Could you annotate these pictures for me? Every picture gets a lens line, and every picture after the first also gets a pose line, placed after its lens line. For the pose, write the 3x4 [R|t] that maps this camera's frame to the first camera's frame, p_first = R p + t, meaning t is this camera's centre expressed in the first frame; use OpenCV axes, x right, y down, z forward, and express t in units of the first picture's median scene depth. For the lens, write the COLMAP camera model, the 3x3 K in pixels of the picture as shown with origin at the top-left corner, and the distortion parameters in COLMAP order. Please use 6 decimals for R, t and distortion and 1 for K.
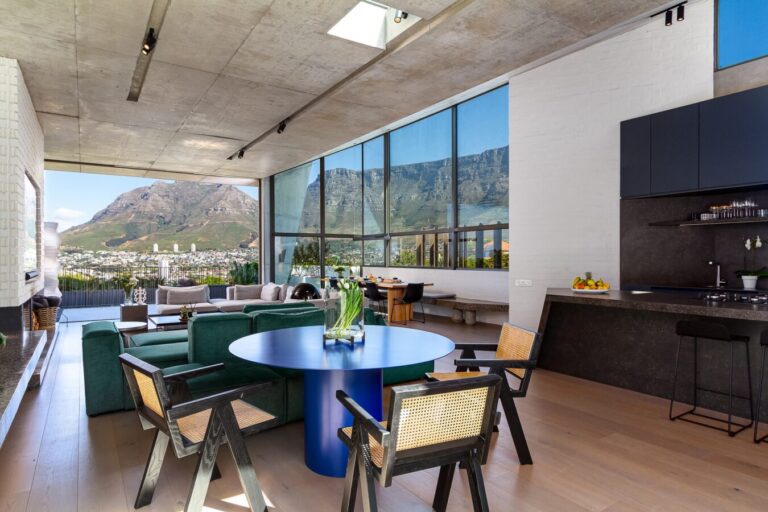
lens RADIAL K [[460.8, 0, 384.0], [0, 460.8, 256.0], [0, 0, 1]] dist [0.000445, 0.000622]
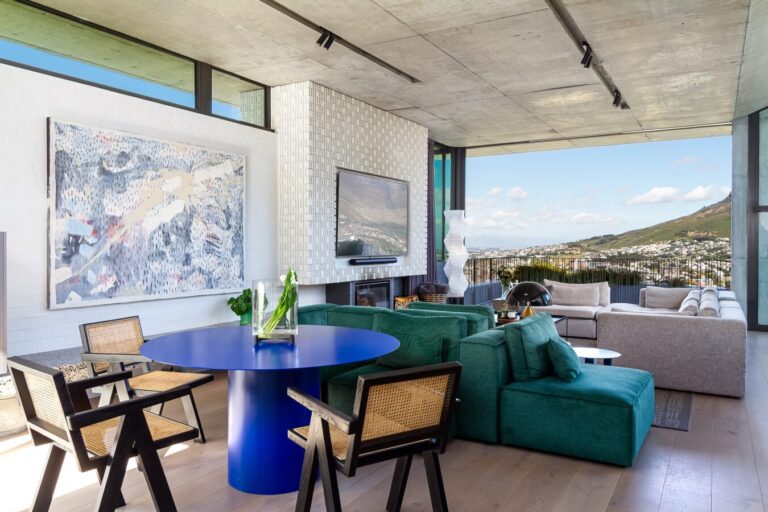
lens RADIAL K [[595.1, 0, 329.4], [0, 595.1, 254.1], [0, 0, 1]] dist [0.006675, 0.004378]
pose [[0.402436, 0.017072, -0.915289, 0.335816], [-0.002220, 0.999841, 0.017673, -0.000047], [0.915445, -0.005080, 0.402410, 0.214390]]
